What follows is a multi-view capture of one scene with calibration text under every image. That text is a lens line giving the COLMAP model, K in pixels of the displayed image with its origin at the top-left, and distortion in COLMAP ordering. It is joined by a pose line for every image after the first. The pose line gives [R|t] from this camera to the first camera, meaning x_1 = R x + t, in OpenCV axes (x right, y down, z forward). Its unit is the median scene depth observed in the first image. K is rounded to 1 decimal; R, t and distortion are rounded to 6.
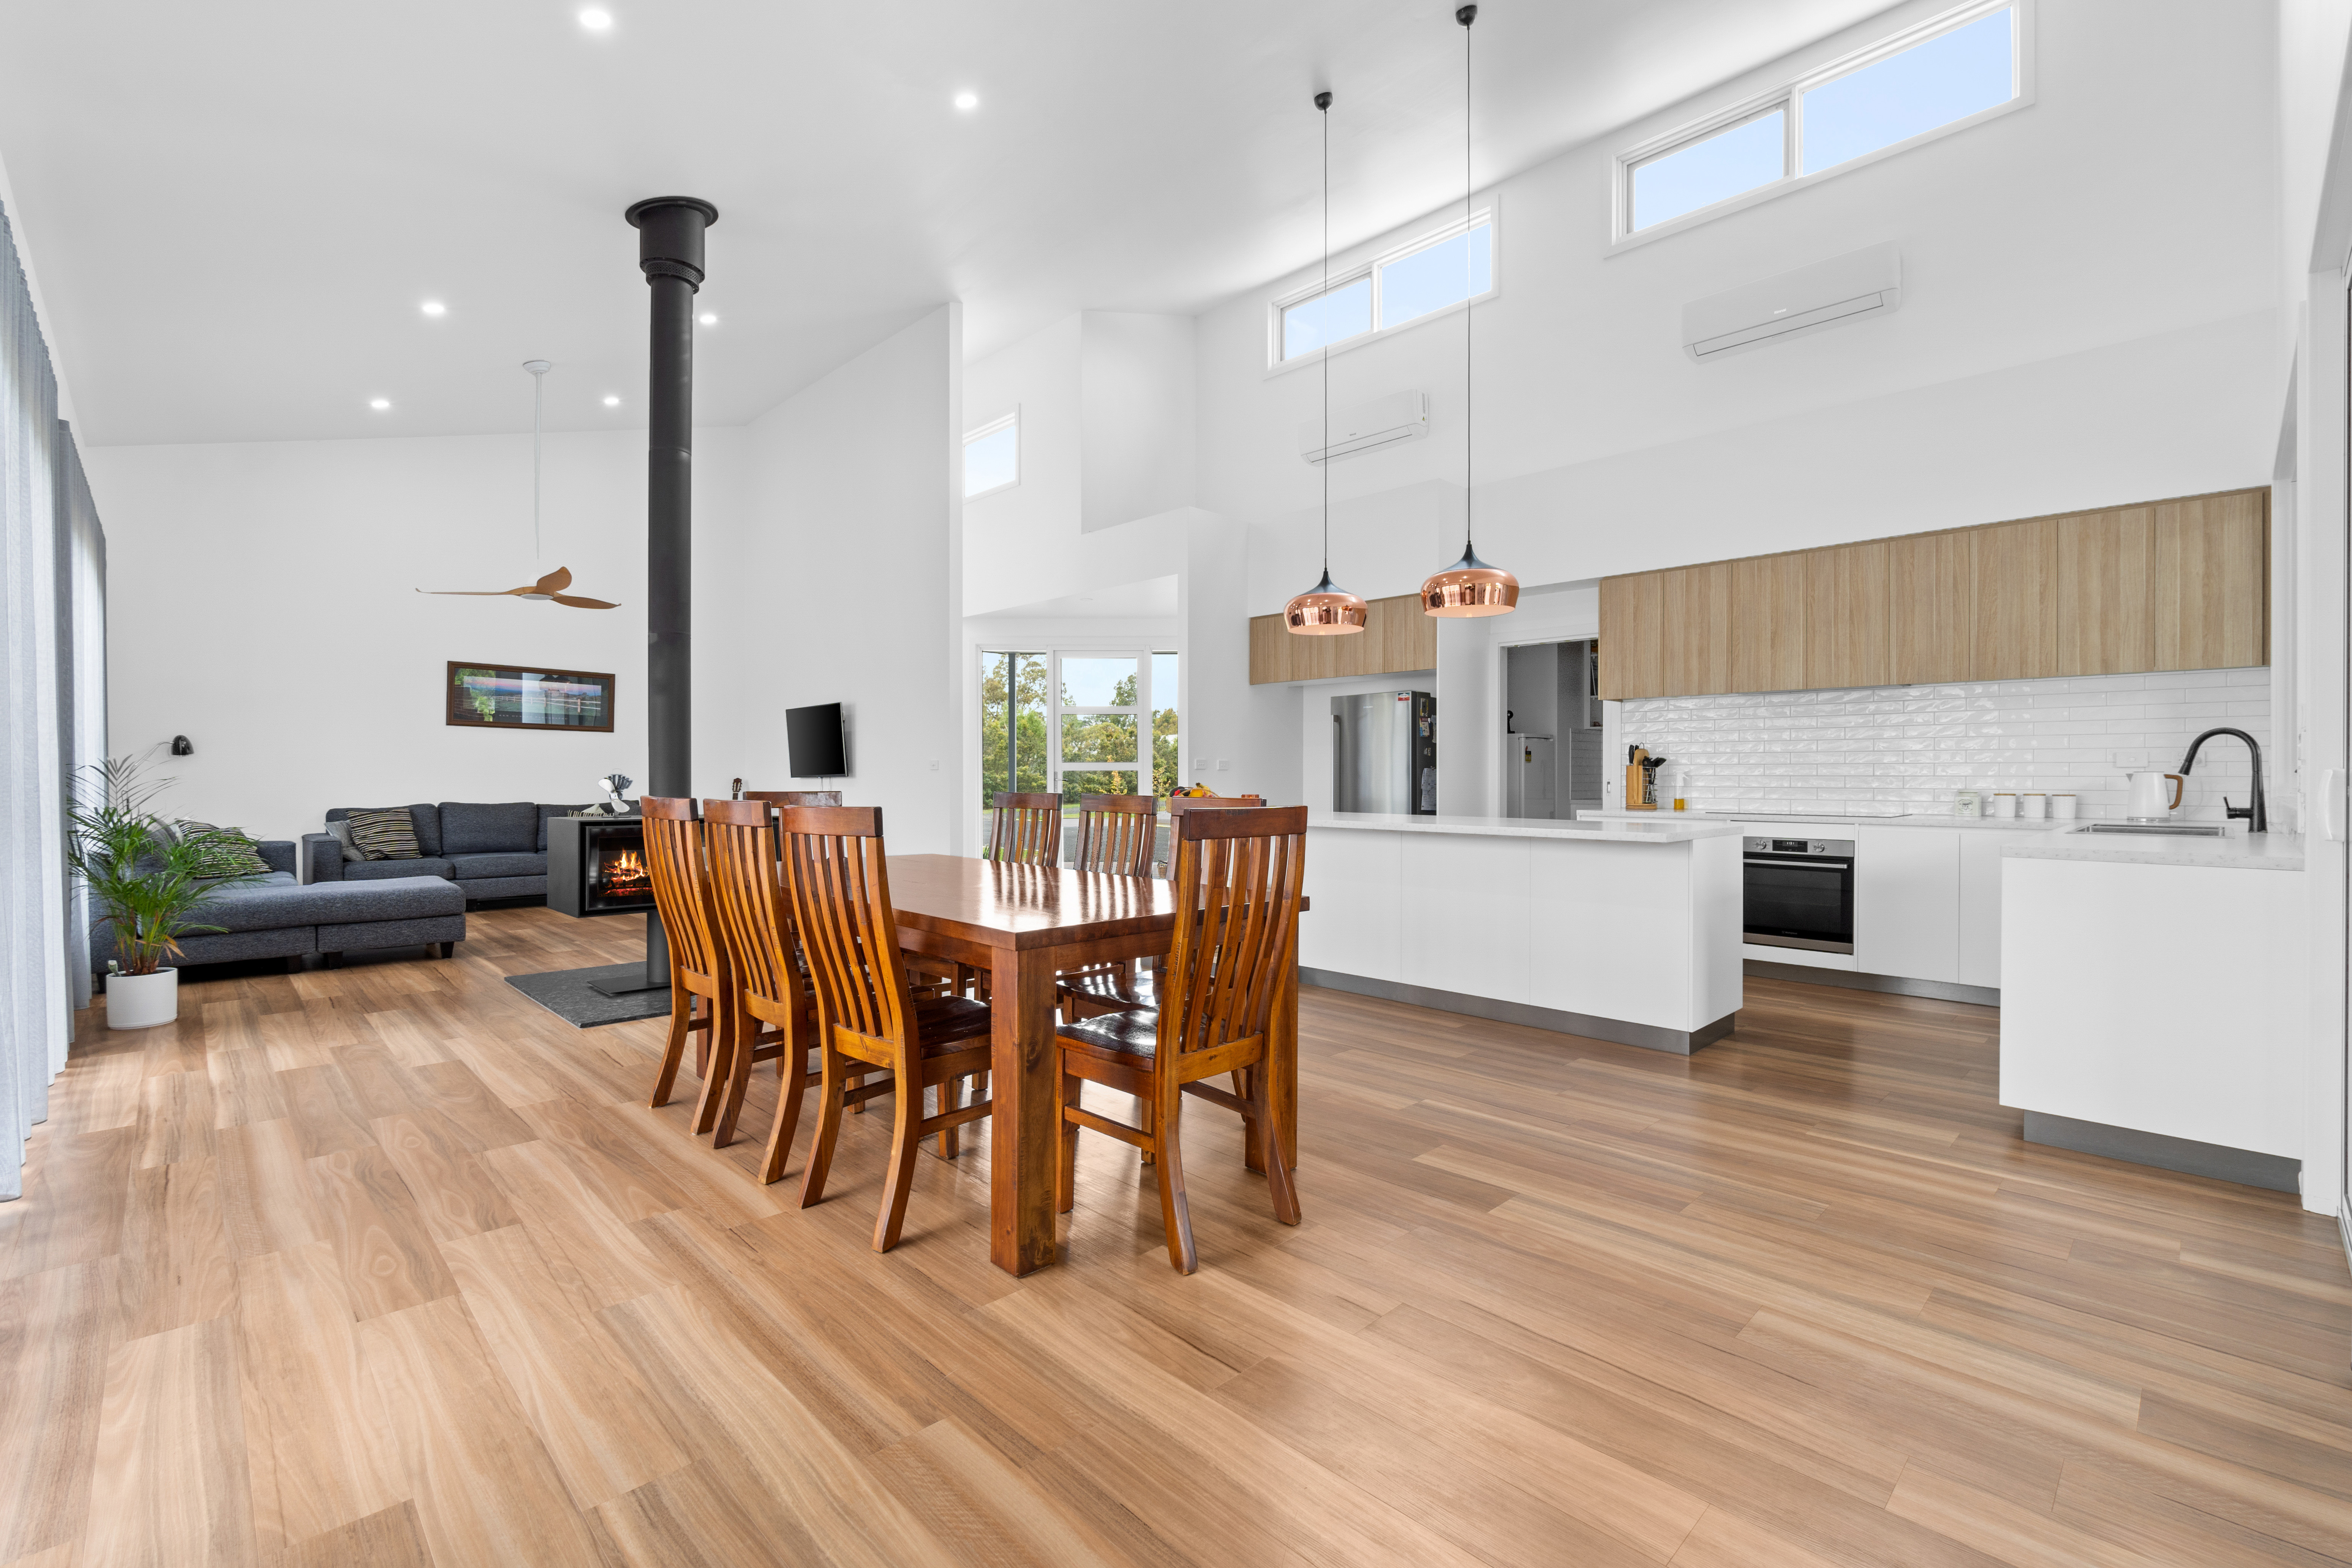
lens RADIAL K [[1039.3, 0, 1177.1], [0, 1039.3, 782.2], [0, 0, 1]] dist [-0.002357, 0.001490]
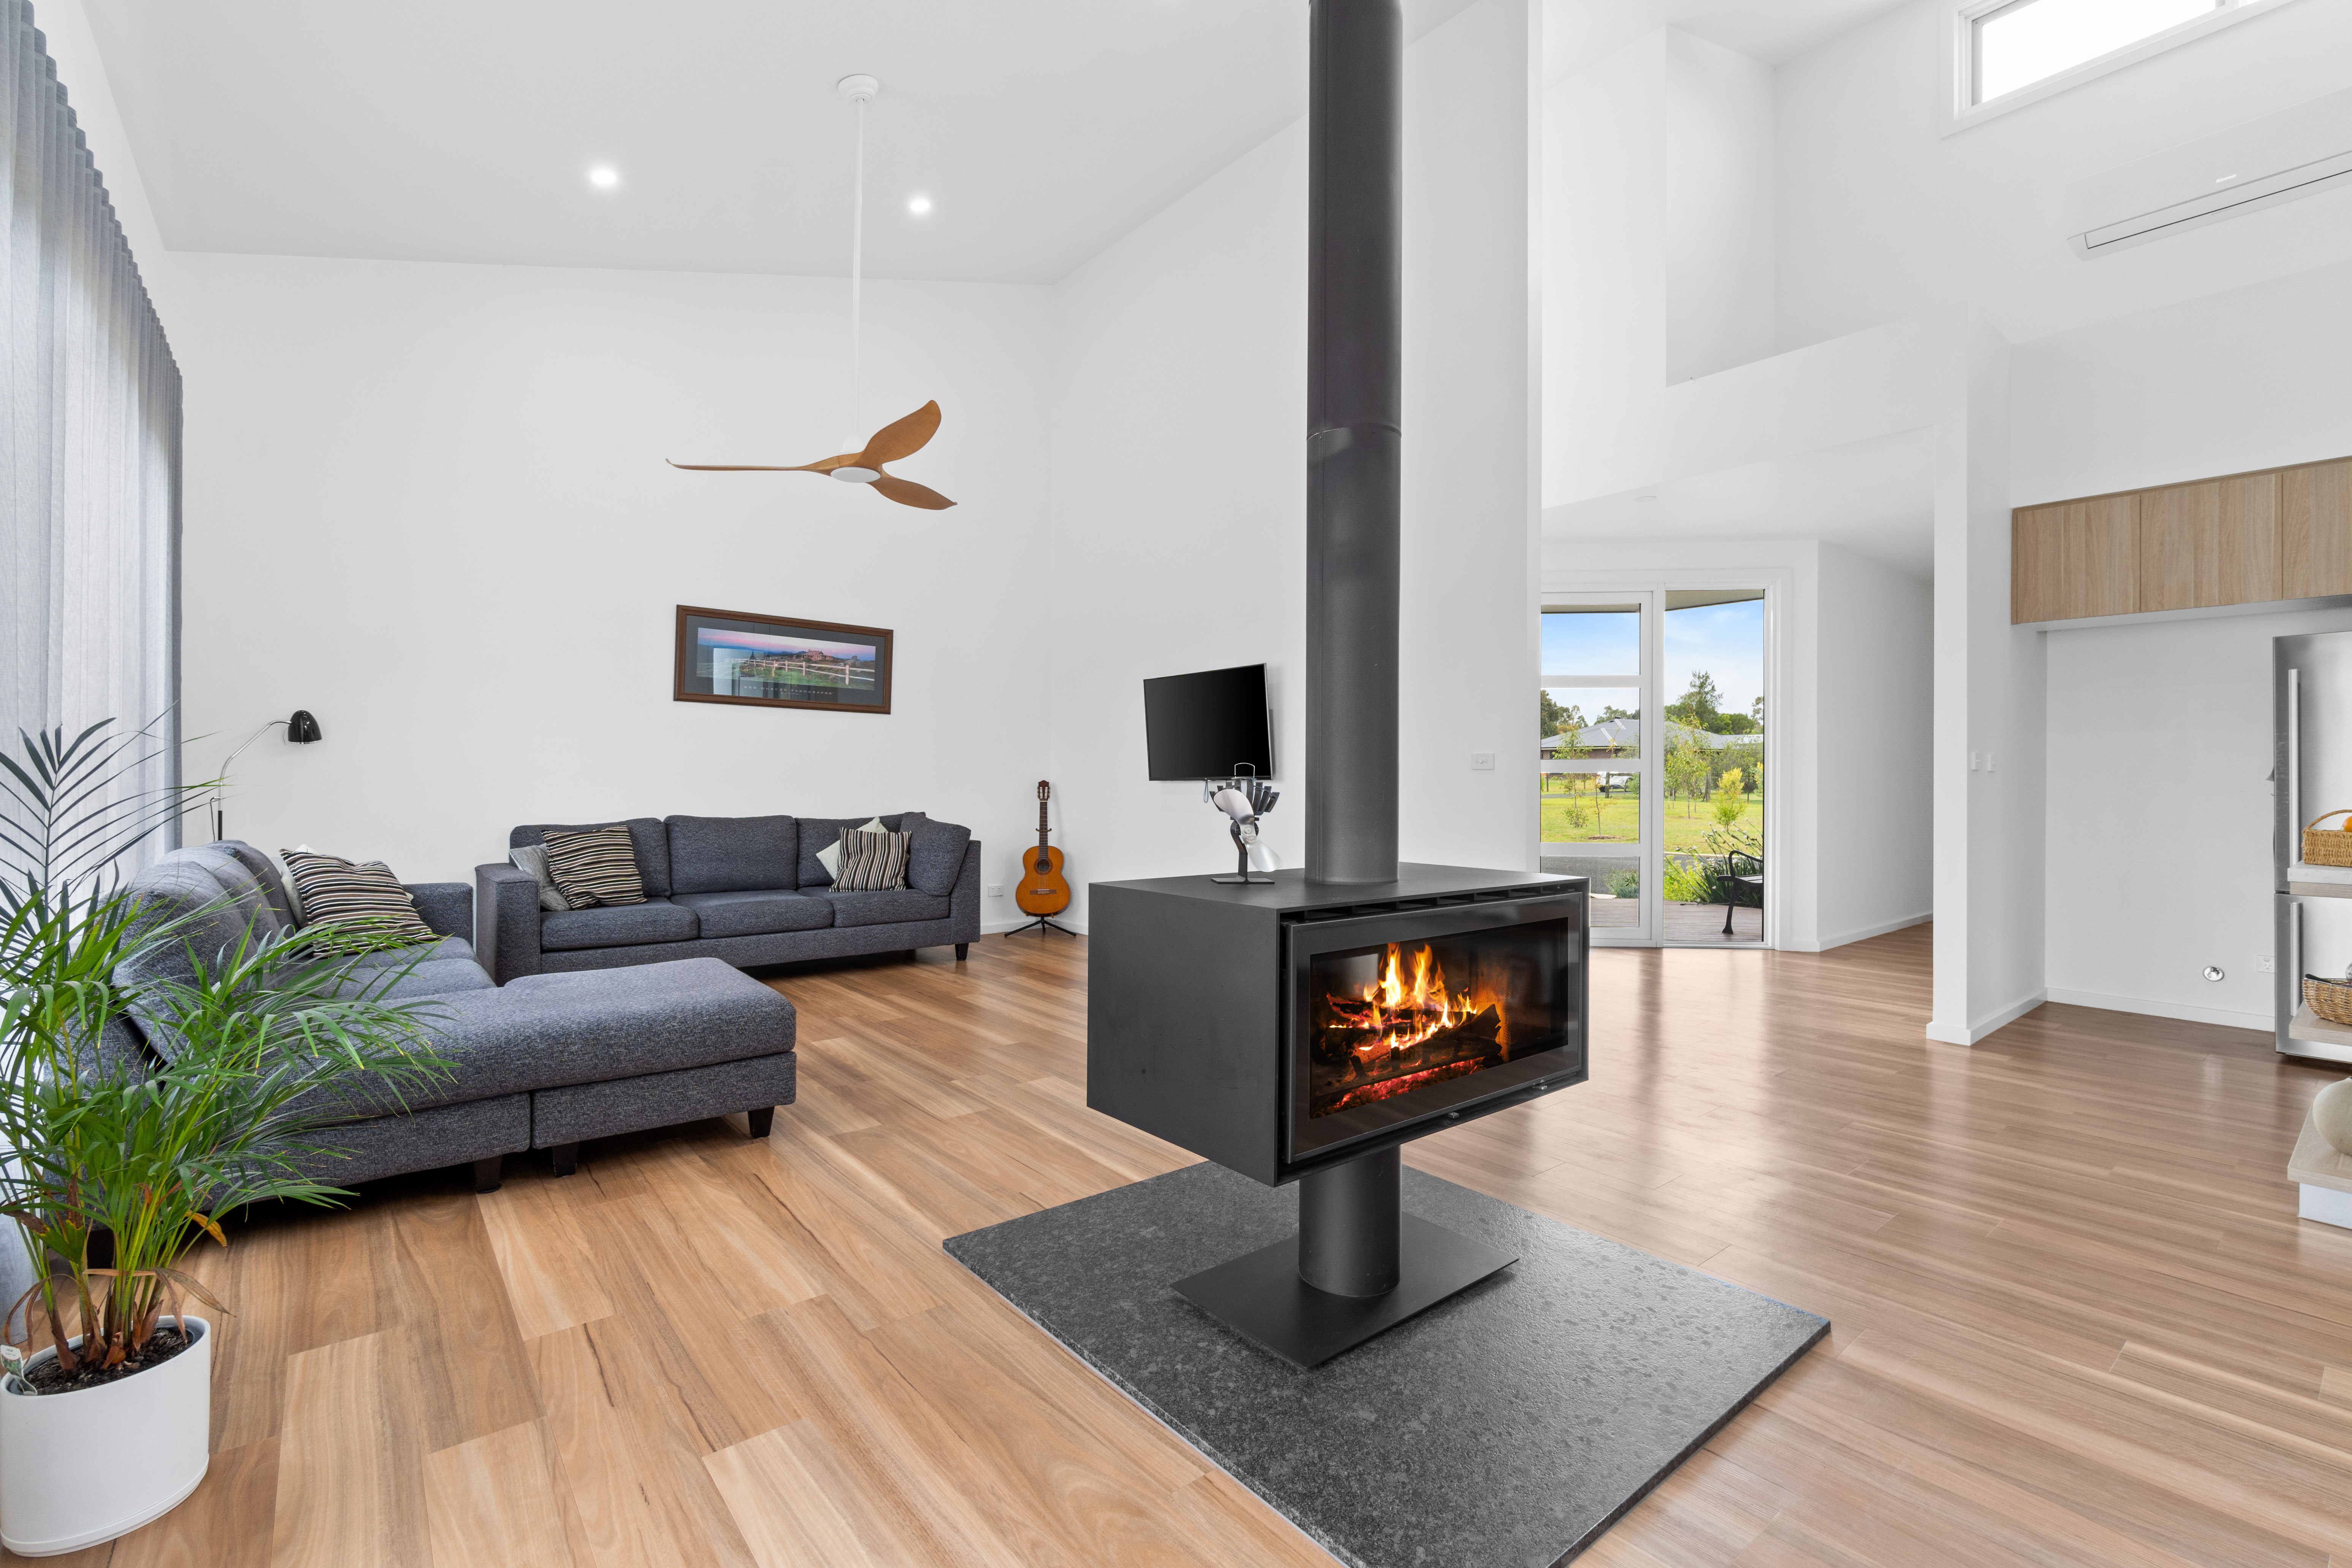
lens RADIAL K [[1039.3, 0, 1166.5], [0, 1039.3, 777.5], [0, 0, 1]] dist [-0.002357, 0.001490]
pose [[0.995685, 0.005474, -0.092636, -0.404489], [-0.006002, 0.999967, -0.005421, -0.004249], [0.092603, 0.005953, 0.995685, 0.450250]]
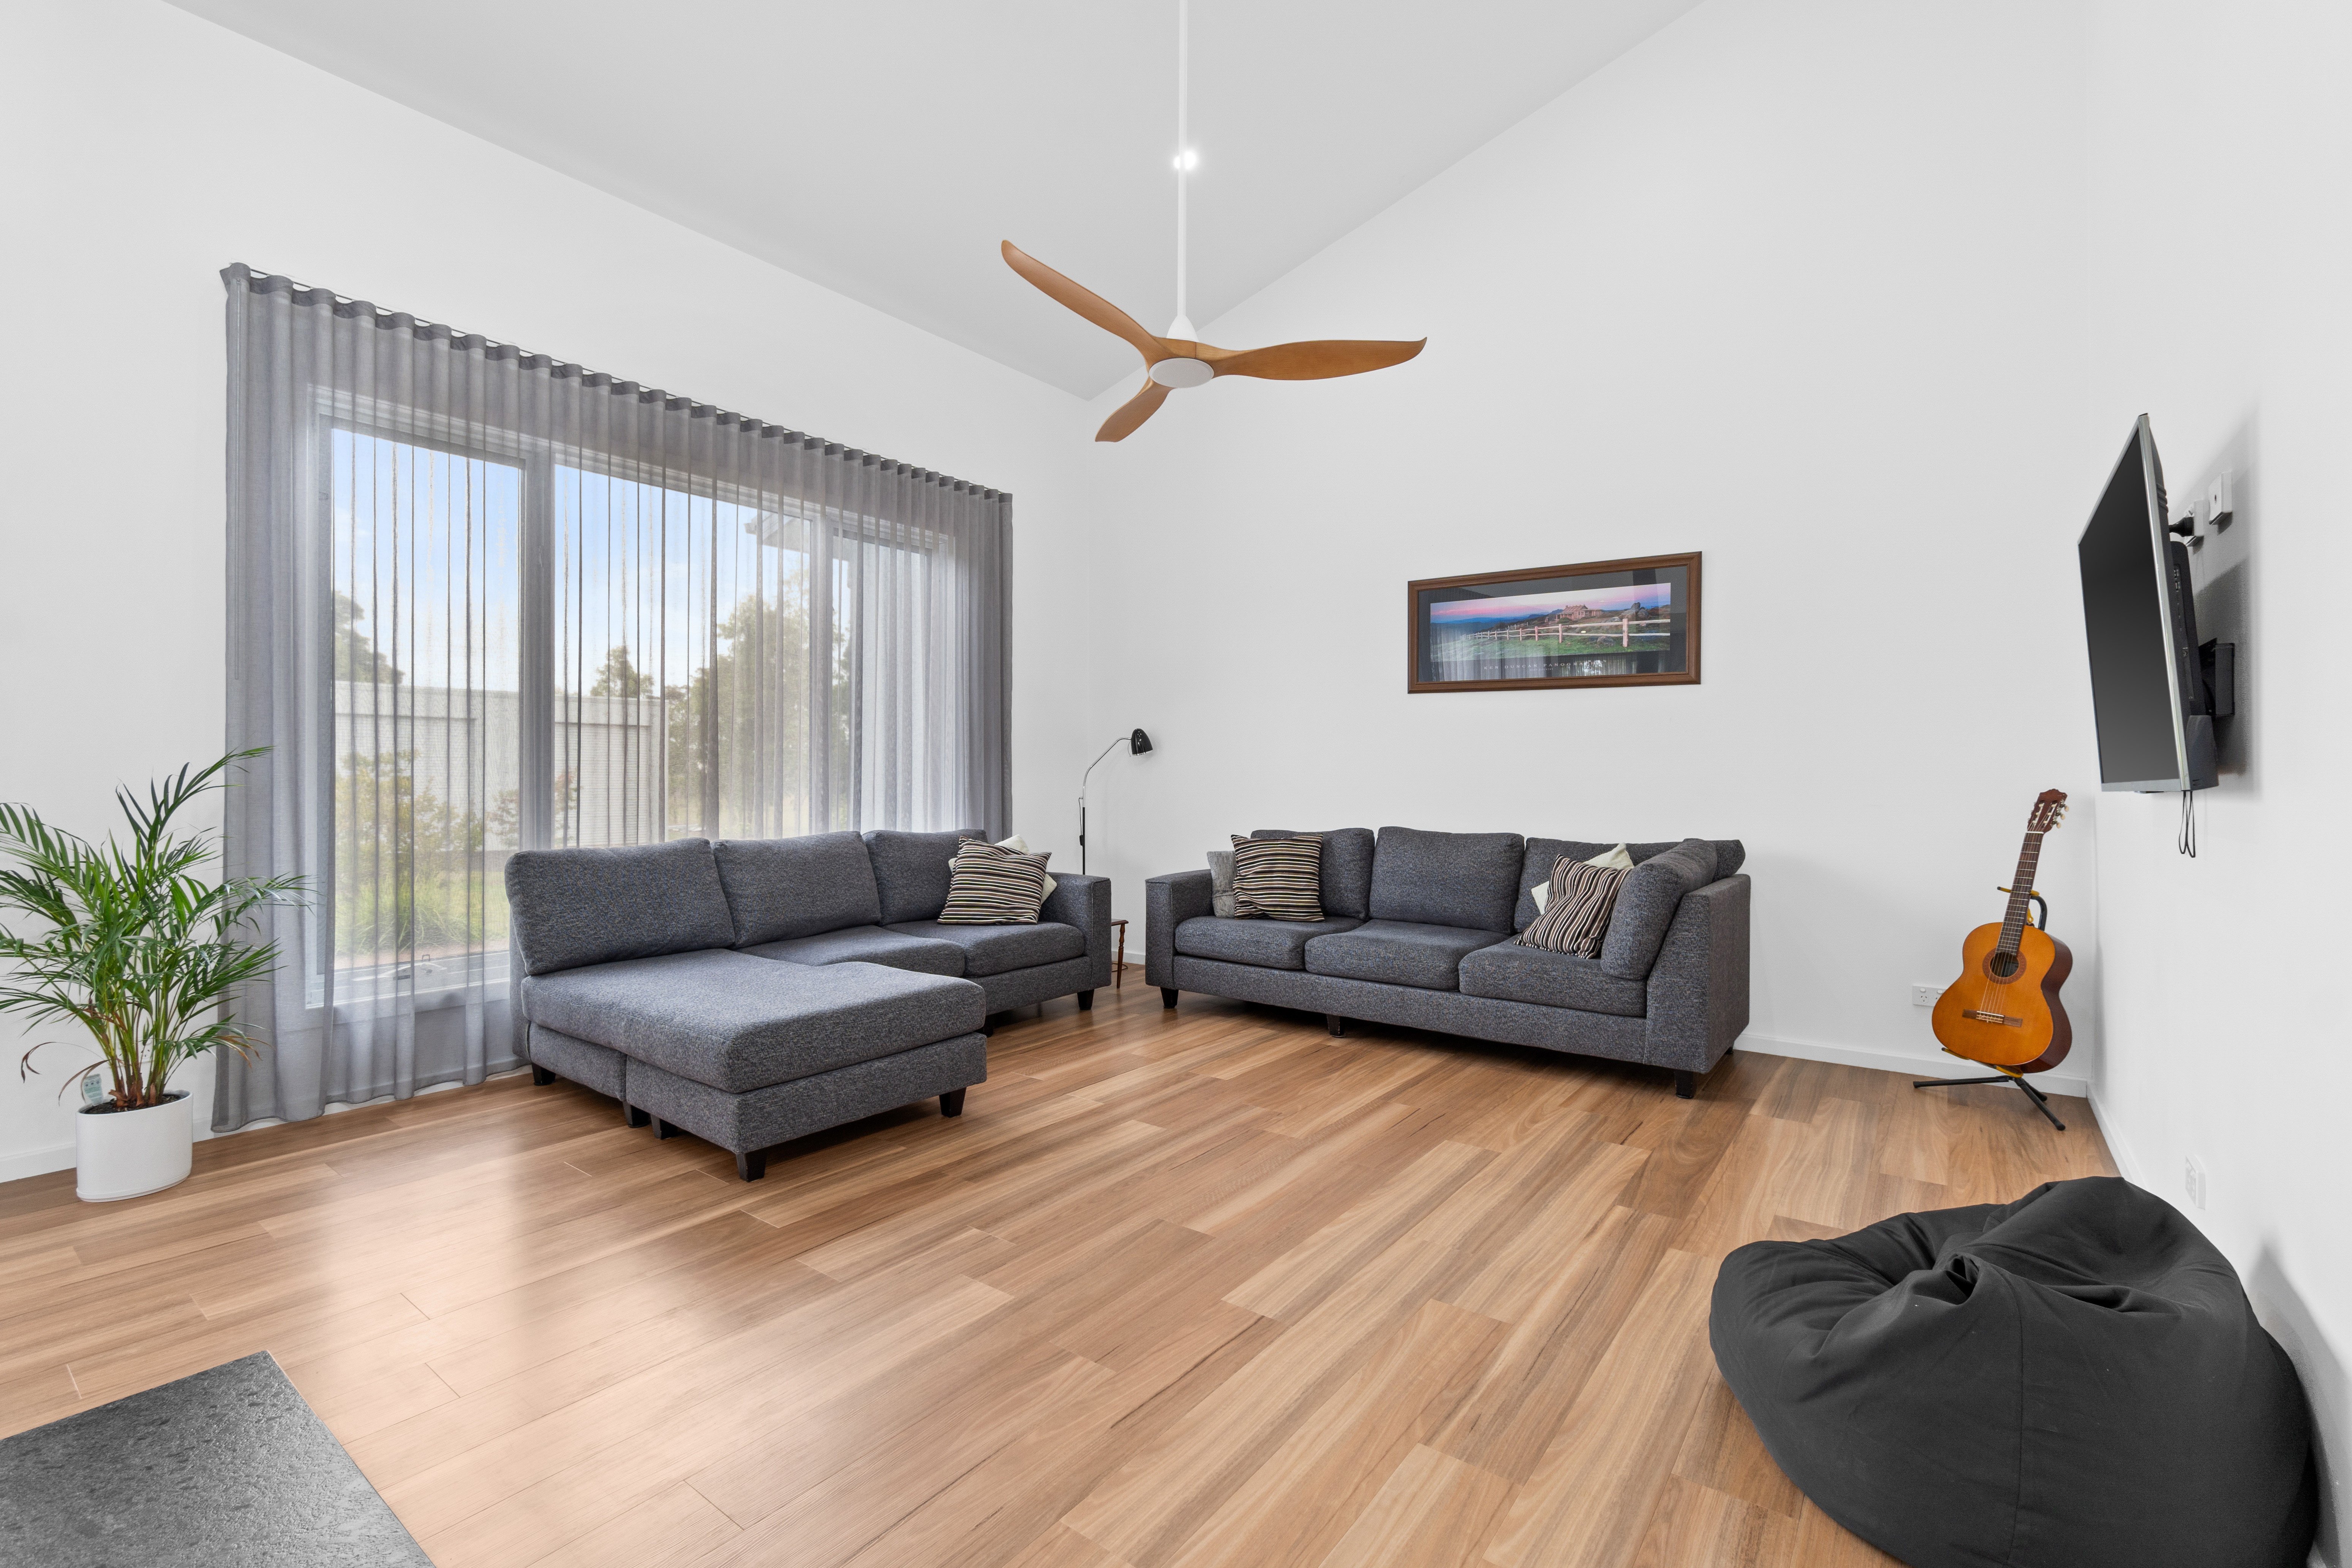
lens RADIAL K [[1039.3, 0, 1187.0], [0, 1039.3, 776.8], [0, 0, 1]] dist [-0.002357, 0.001490]
pose [[0.161598, 0.001108, -0.986856, -0.194406], [-0.007720, 0.999970, -0.000141, -0.009306], [0.986826, 0.007642, 0.161602, 0.979377]]
